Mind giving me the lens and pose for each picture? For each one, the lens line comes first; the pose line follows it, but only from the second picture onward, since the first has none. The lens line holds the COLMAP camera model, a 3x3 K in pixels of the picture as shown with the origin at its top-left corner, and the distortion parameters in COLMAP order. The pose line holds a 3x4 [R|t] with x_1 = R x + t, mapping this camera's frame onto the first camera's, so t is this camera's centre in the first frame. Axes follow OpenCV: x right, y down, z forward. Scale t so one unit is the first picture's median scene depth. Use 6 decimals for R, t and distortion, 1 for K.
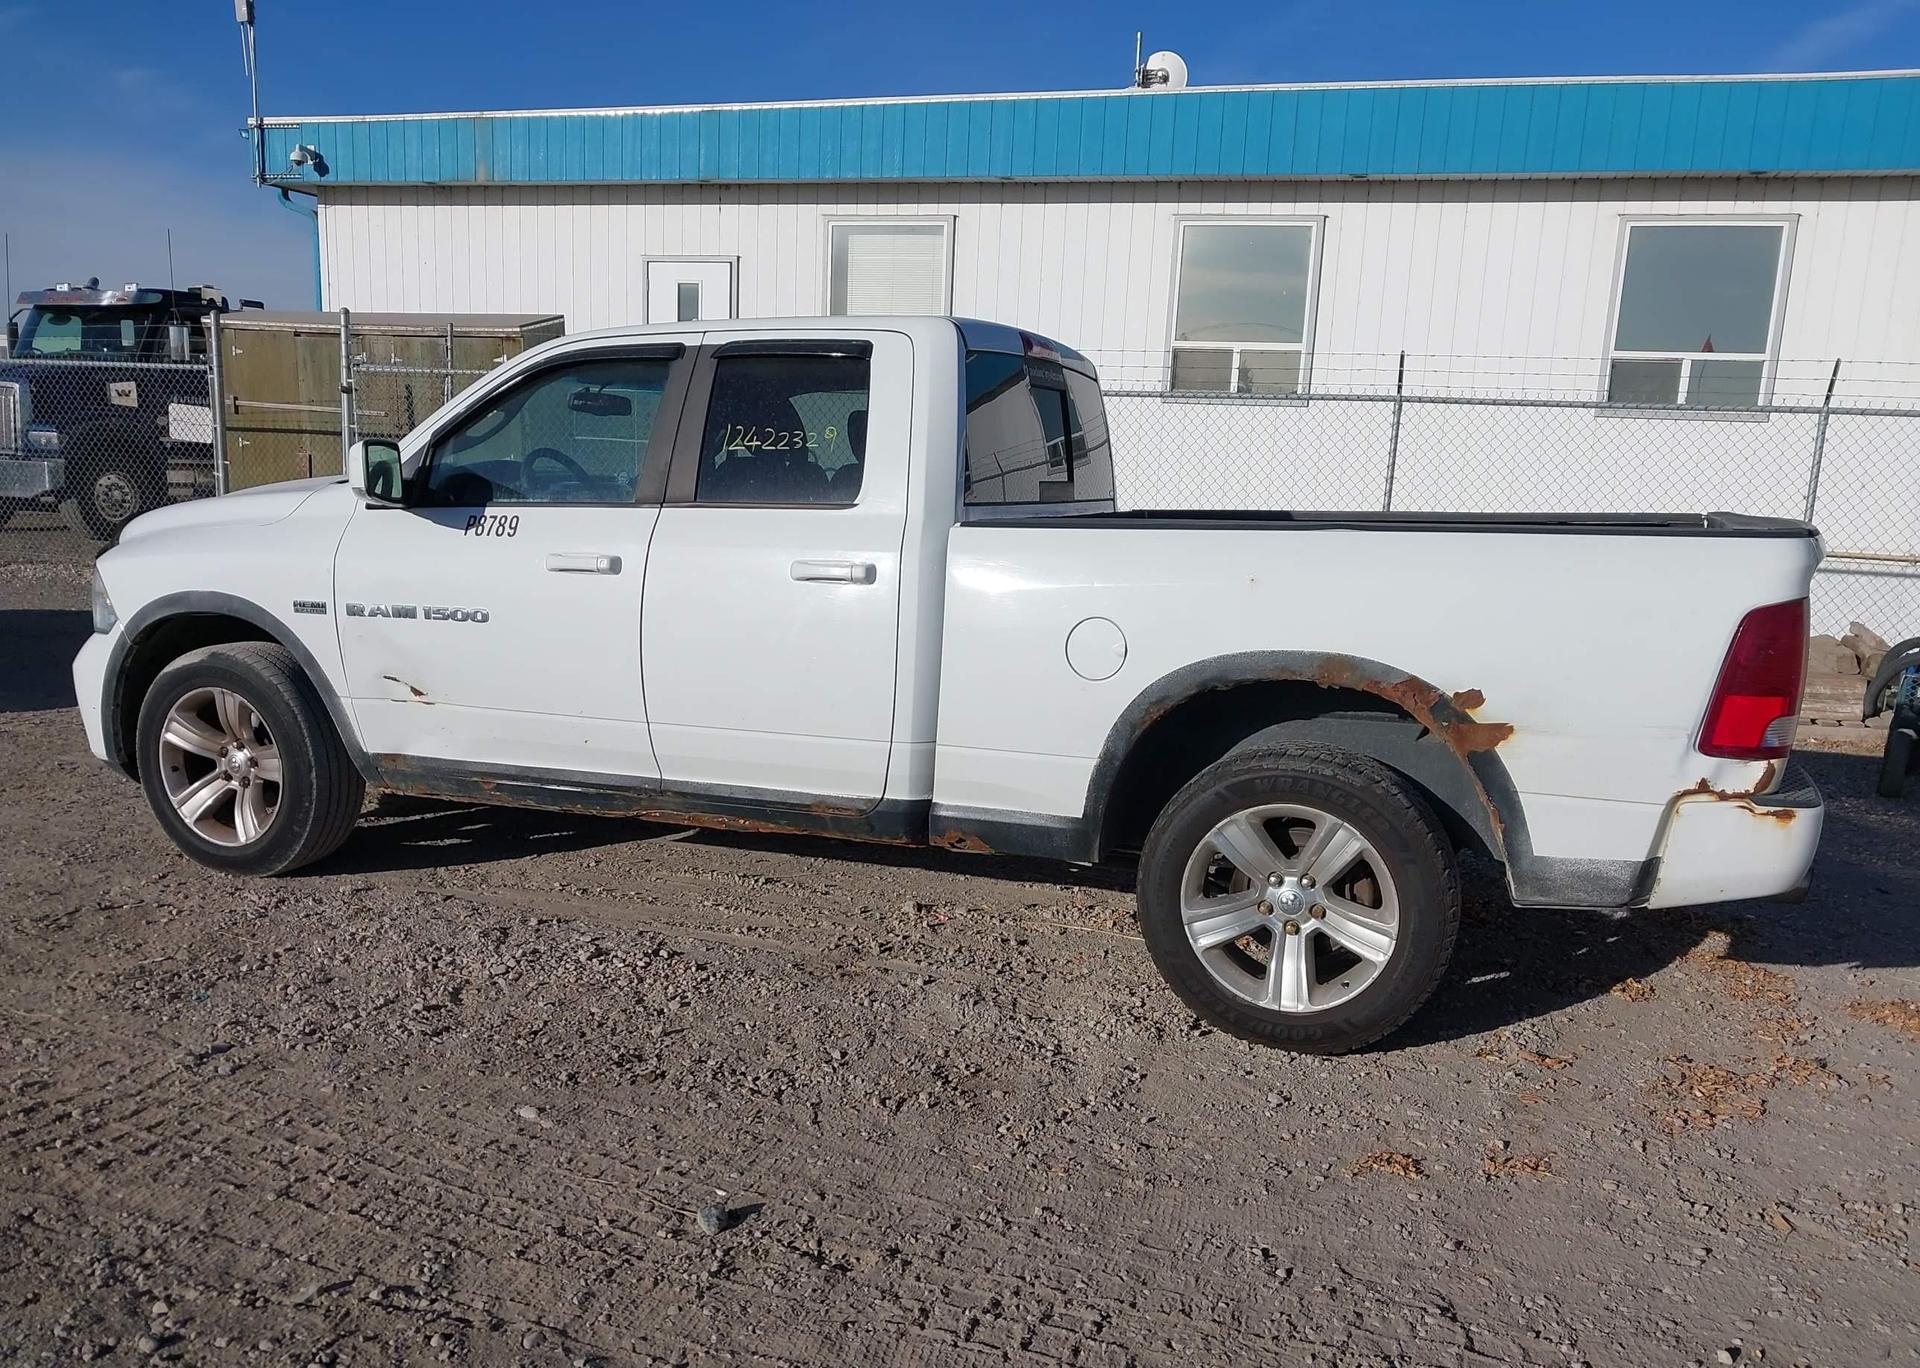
lens RADIAL K [[1534.4, 0, 952.5], [0, 1534.4, 703.8], [0, 0, 1]] dist [0.028450, -0.024043]
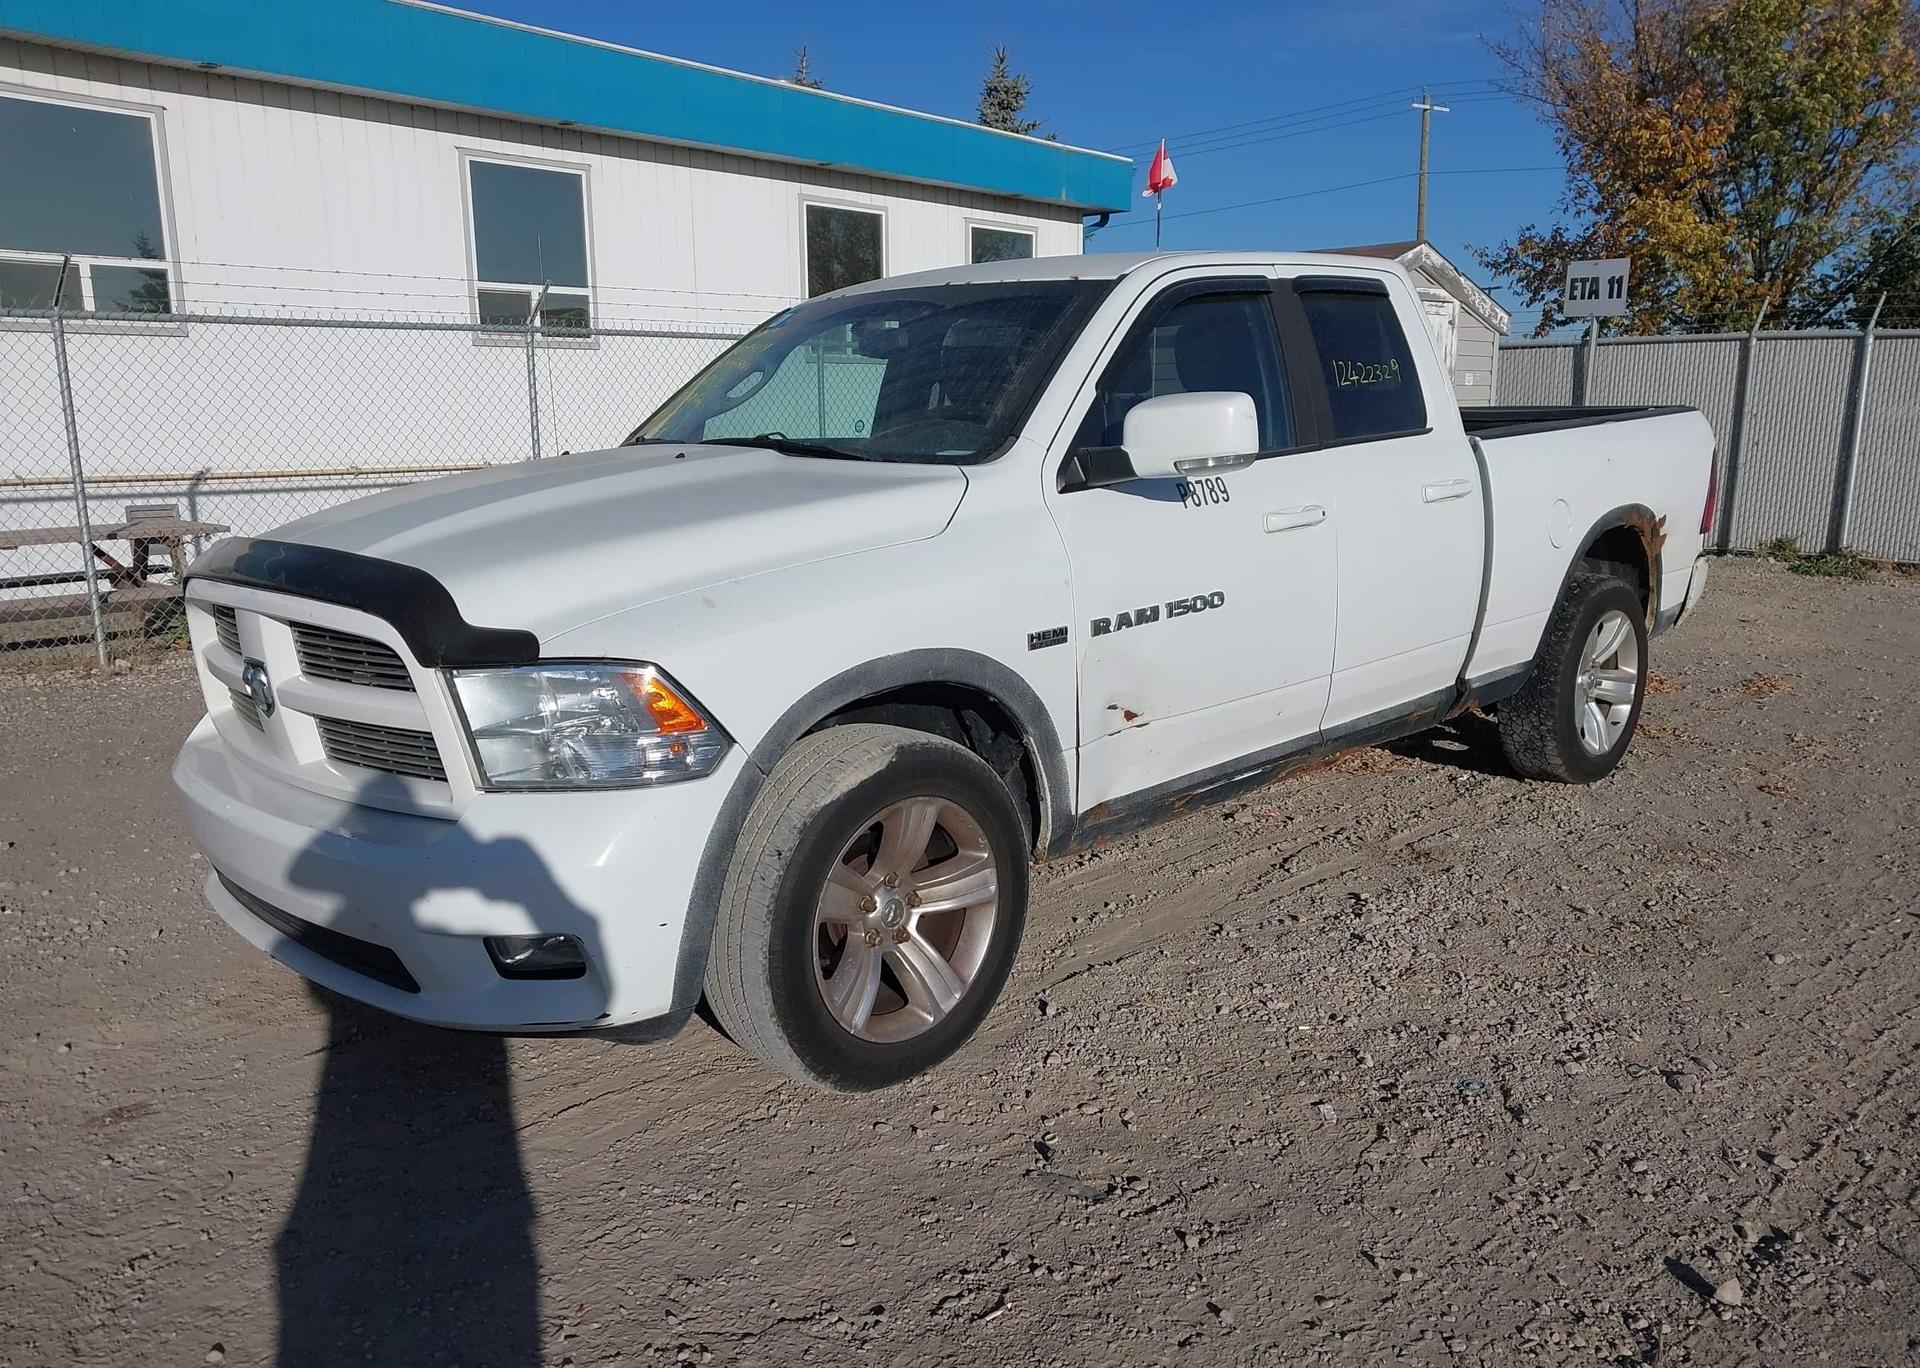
lens RADIAL K [[1534.4, 0, 954.6], [0, 1534.4, 709.3], [0, 0, 1]] dist [0.028450, -0.024043]
pose [[0.404821, -0.222870, 0.886820, -1.057800], [0.177931, 0.970503, 0.162678, -0.151472], [-0.896917, 0.091937, 0.432535, 0.723381]]
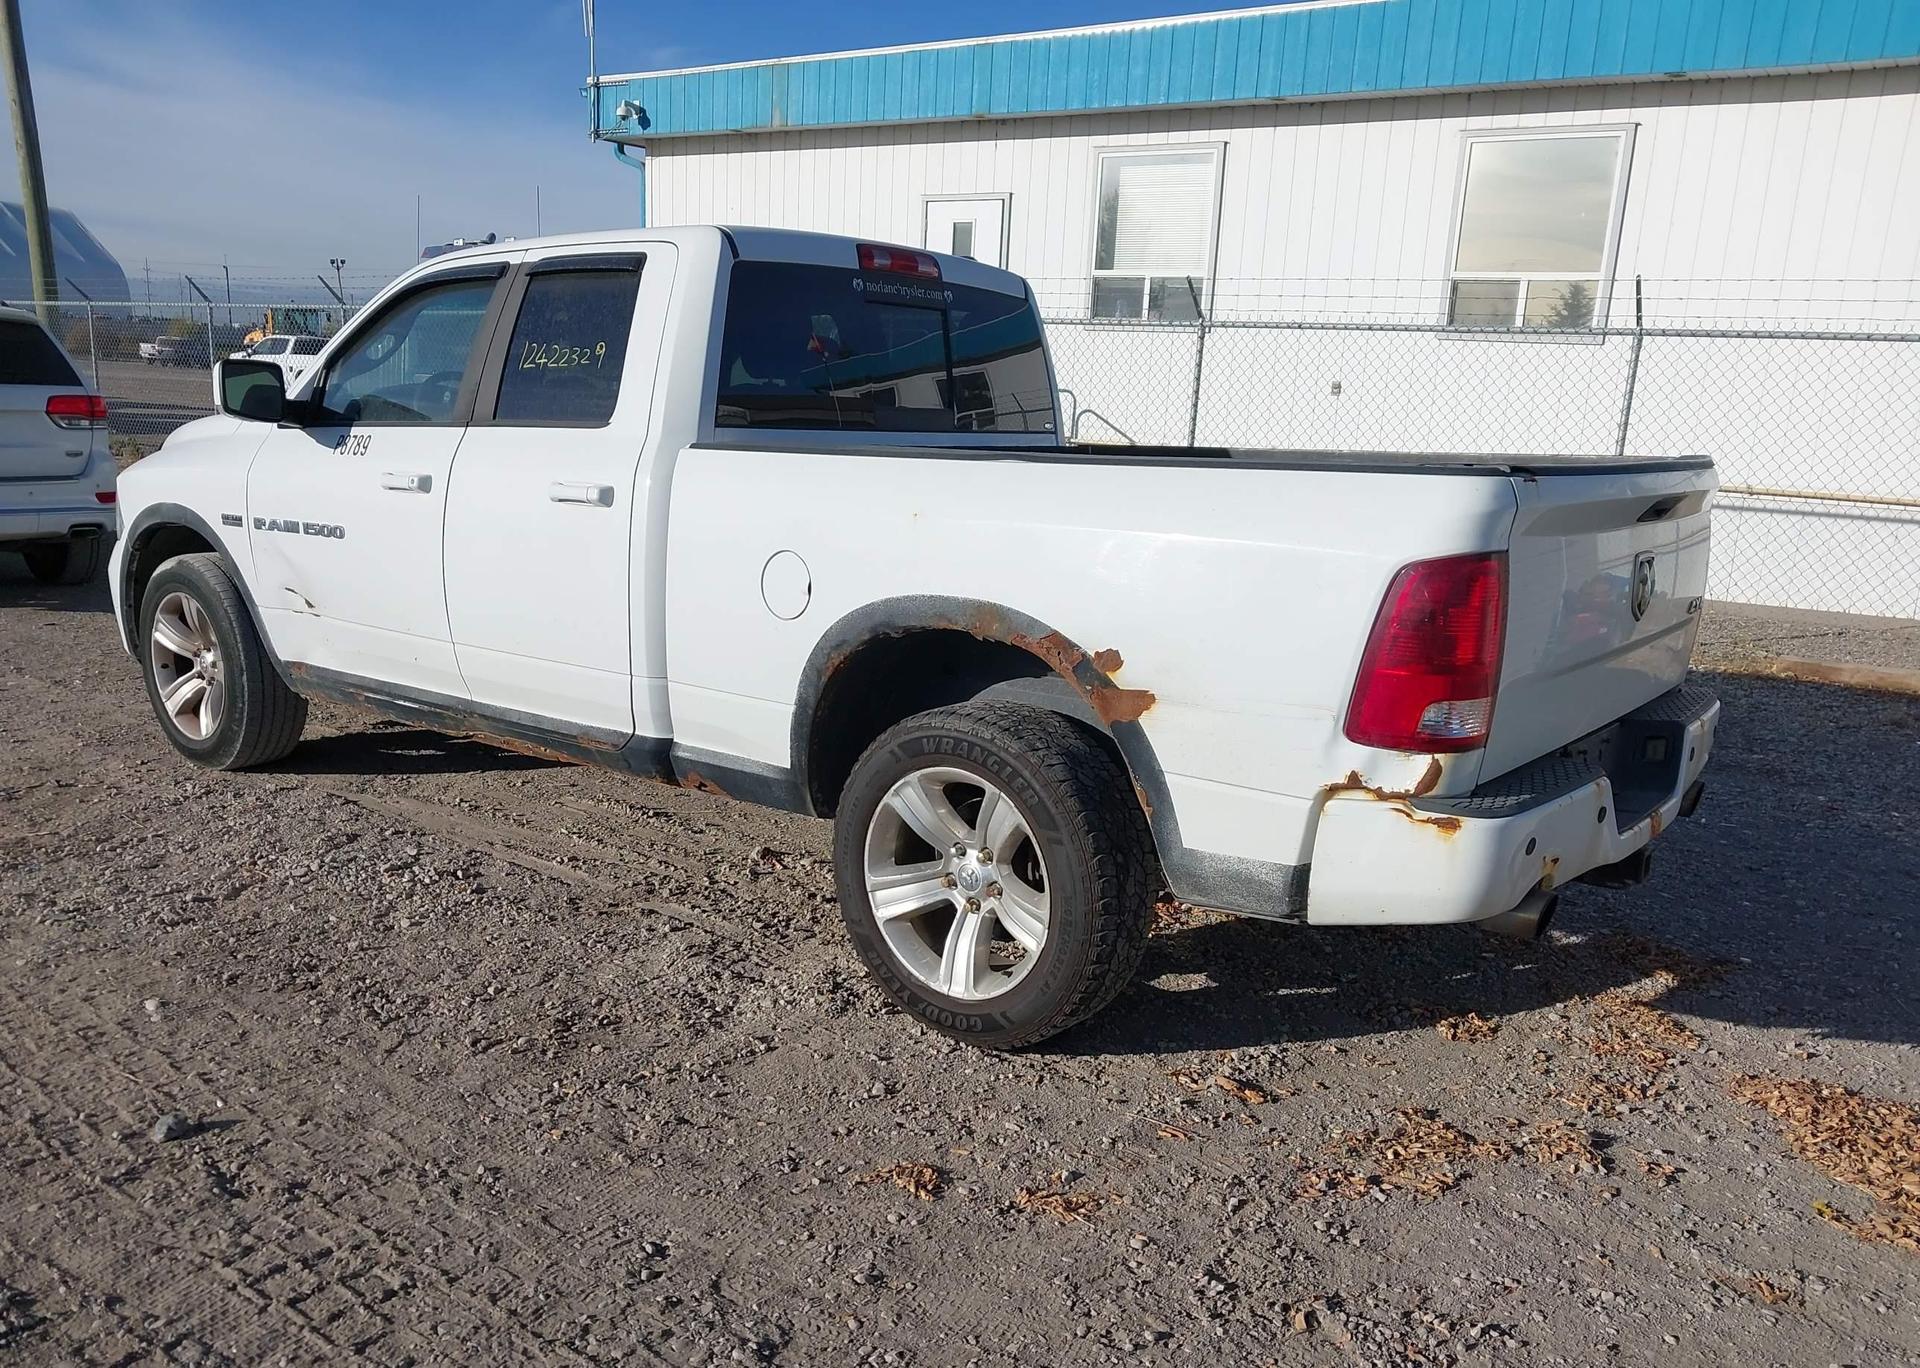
lens RADIAL K [[1534.4, 0, 950.7], [0, 1534.4, 706.6], [0, 0, 1]] dist [0.028450, -0.024043]
pose [[0.957037, 0.064993, -0.282589, 0.363012], [-0.055613, 0.997606, 0.041099, -0.005213], [0.284583, -0.023617, 0.958360, 0.114832]]
